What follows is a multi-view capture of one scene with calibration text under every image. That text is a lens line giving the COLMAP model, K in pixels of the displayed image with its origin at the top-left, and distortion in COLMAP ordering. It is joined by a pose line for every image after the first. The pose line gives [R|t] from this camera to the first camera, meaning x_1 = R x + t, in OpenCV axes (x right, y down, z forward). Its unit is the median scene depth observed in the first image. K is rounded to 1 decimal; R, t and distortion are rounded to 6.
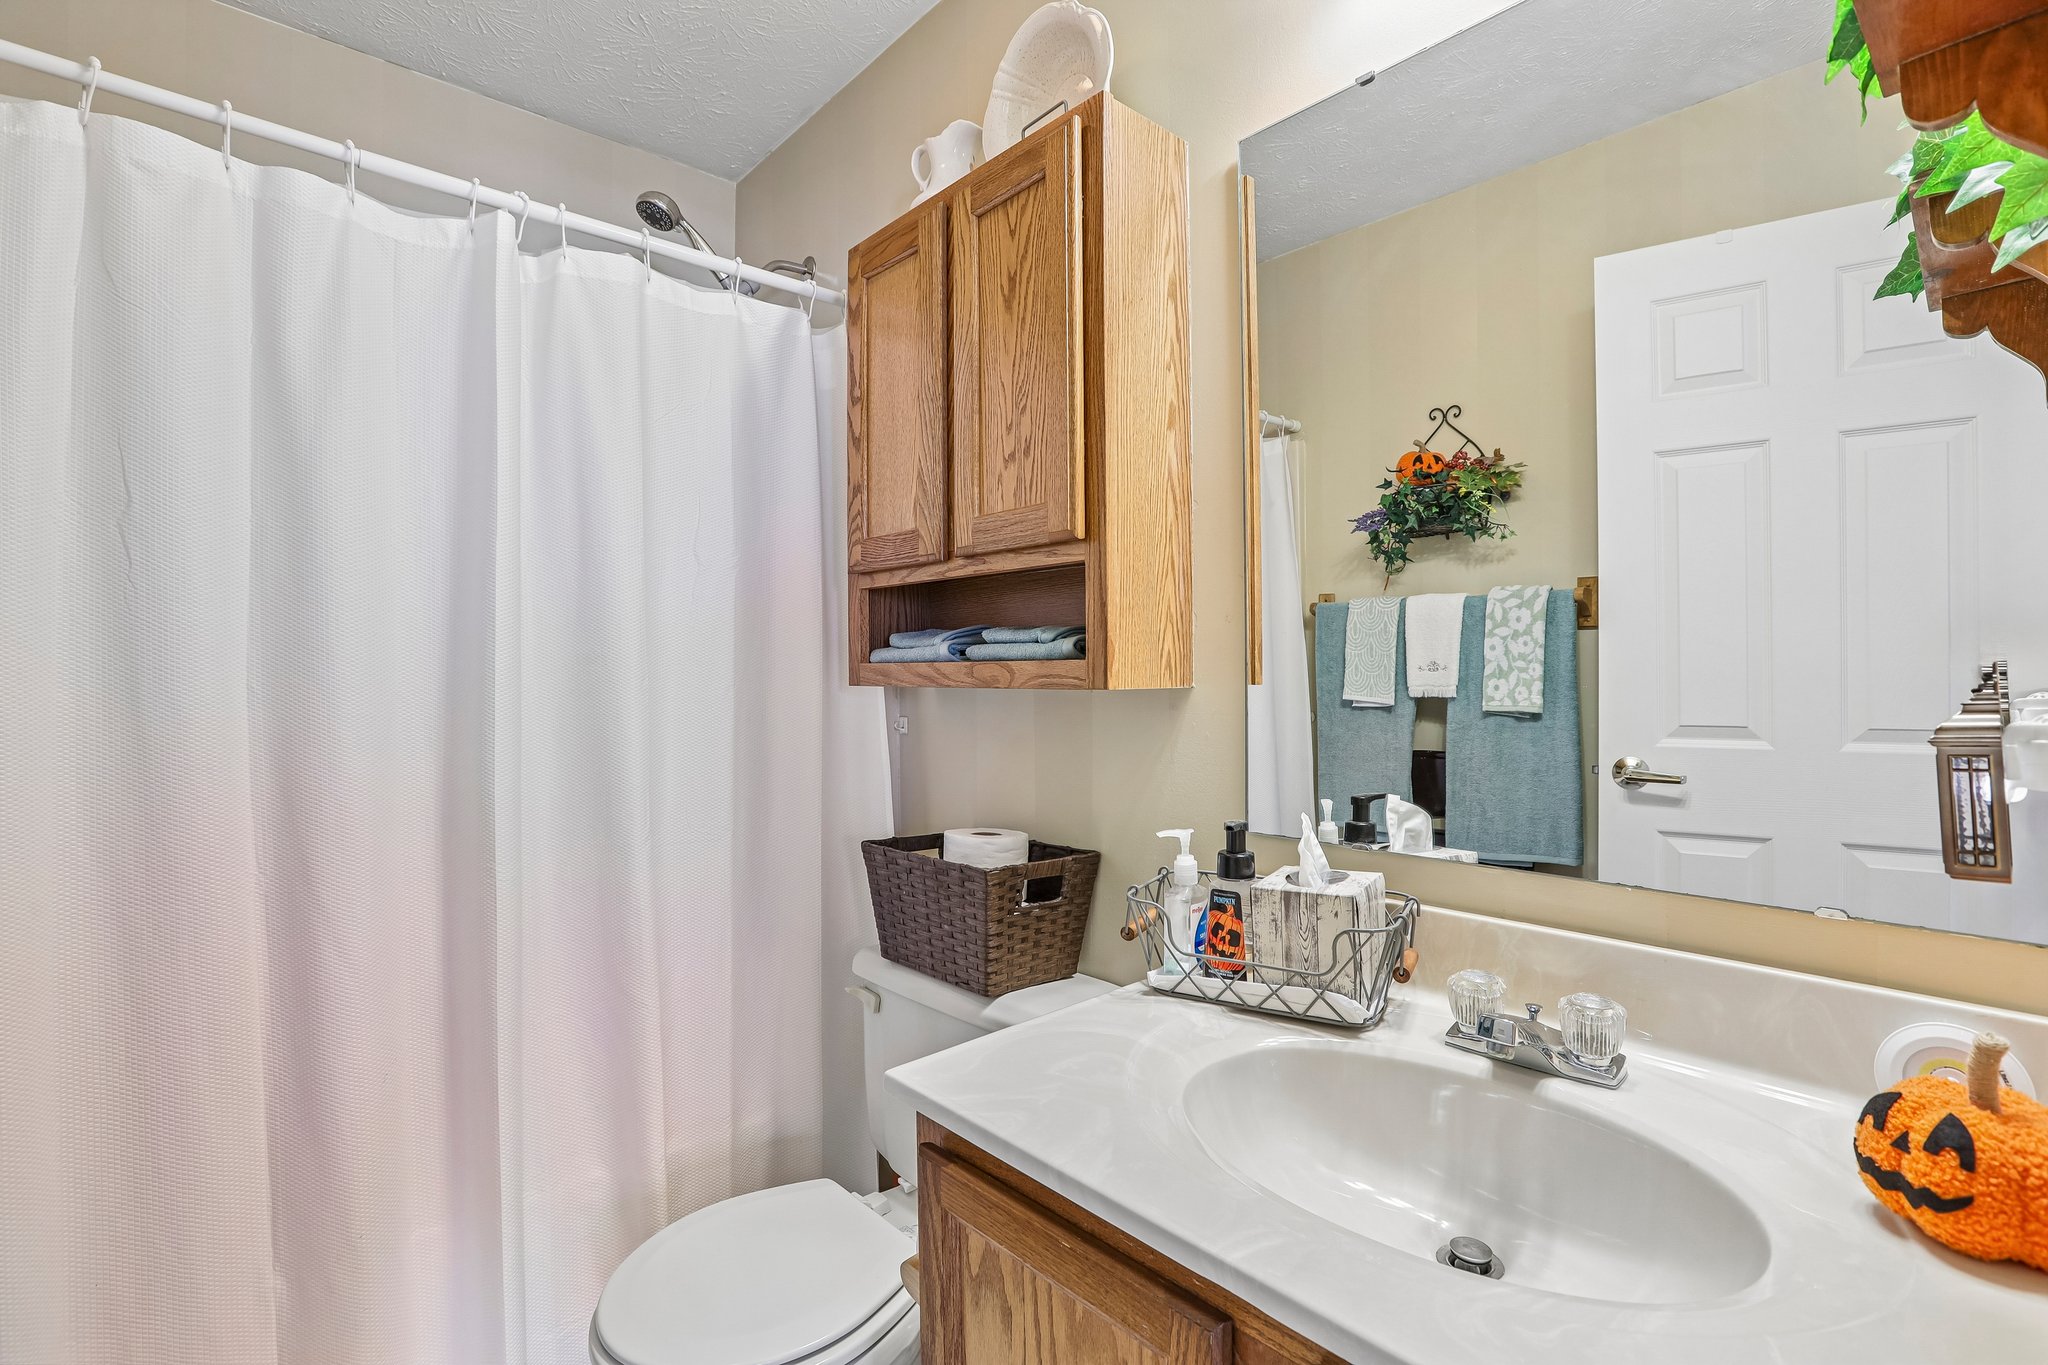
lens RADIAL K [[934.8, 0, 1026.9], [0, 934.8, 672.4], [0, 0, 1]] dist [-0.054901, 0.019101]
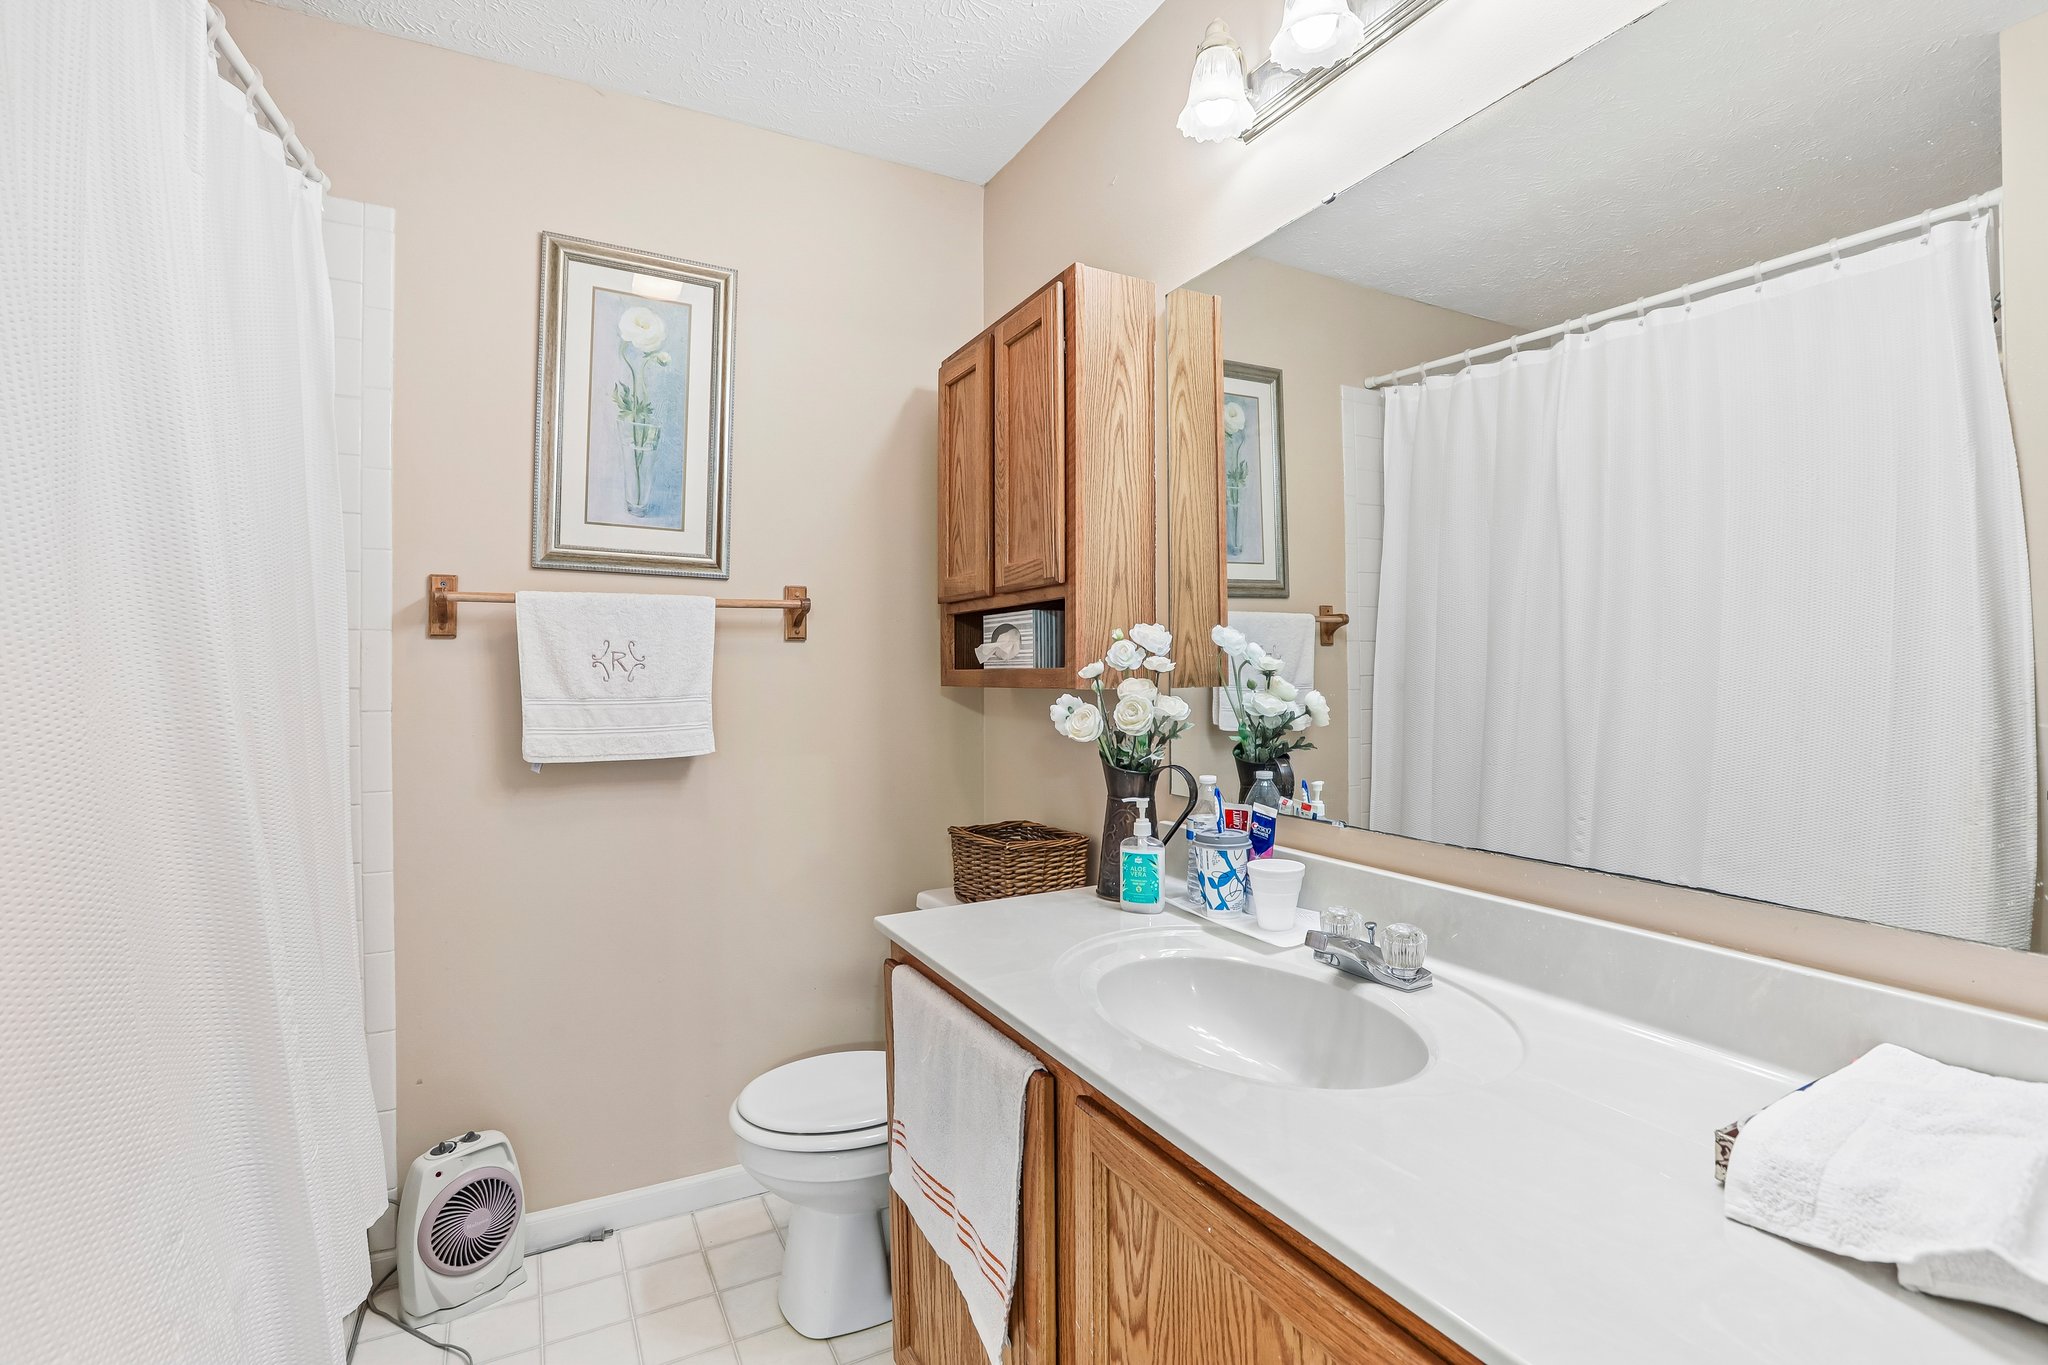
lens RADIAL K [[934.8, 0, 1026.9], [0, 934.8, 672.4], [0, 0, 1]] dist [-0.054901, 0.019101]
pose [[0.970525, 0.005332, -0.240940, 0.347079], [-0.006751, 0.999964, -0.005065, -0.000666], [0.240904, 0.006542, 0.970527, -0.378523]]
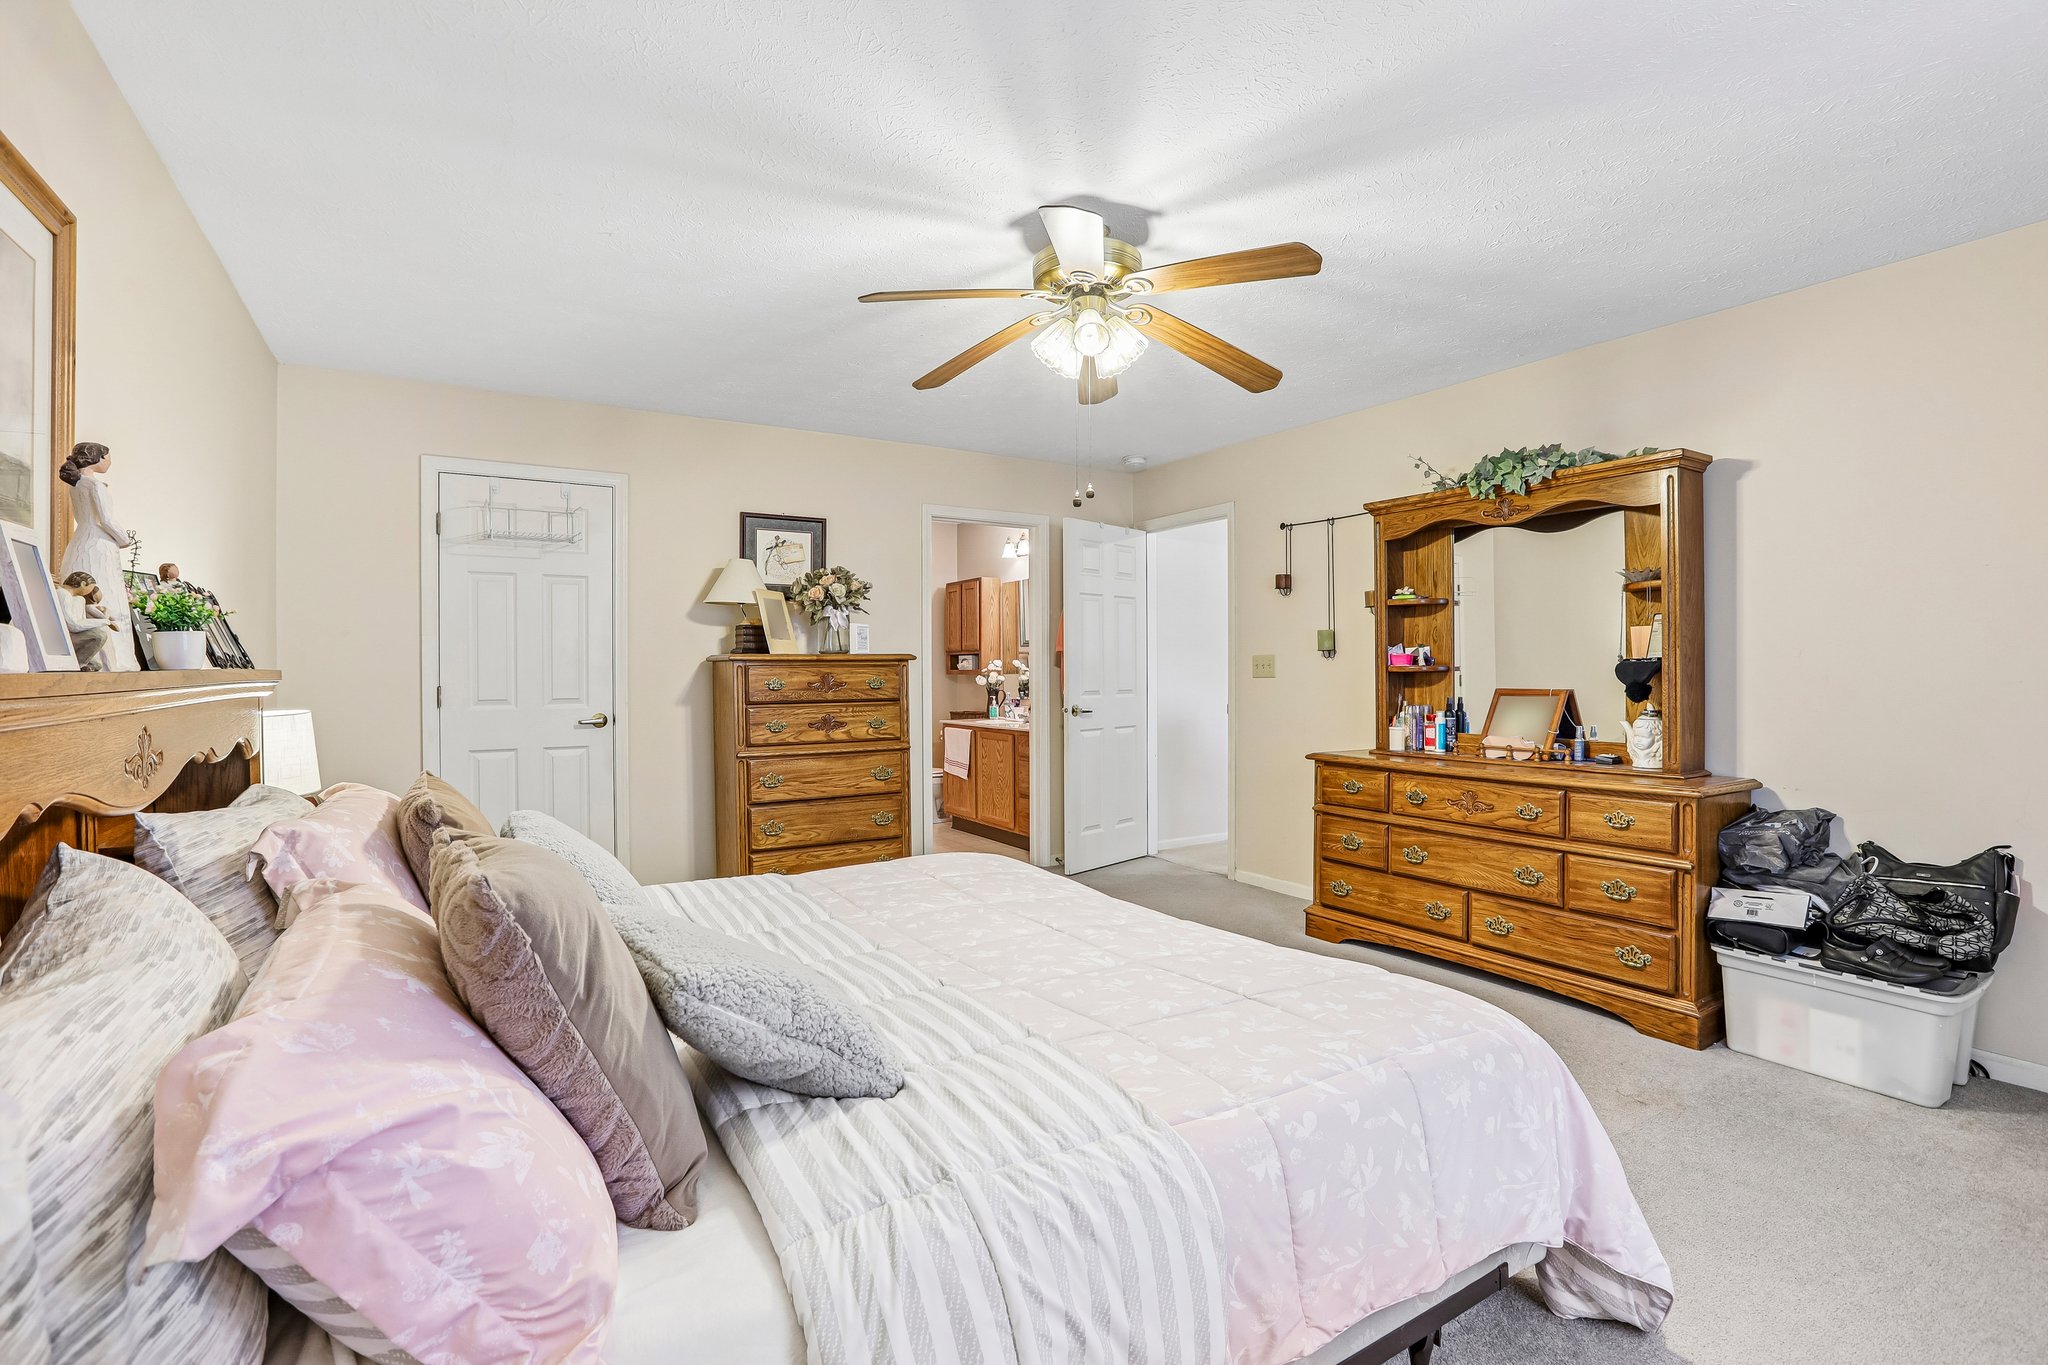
lens RADIAL K [[934.8, 0, 1026.9], [0, 934.8, 672.4], [0, 0, 1]] dist [-0.054901, 0.019101]
pose [[0.985313, 0.003312, -0.170728, 1.431645], [-0.003735, 0.999991, -0.002157, 0.015651], [0.170720, 0.002763, 0.985316, -5.039906]]
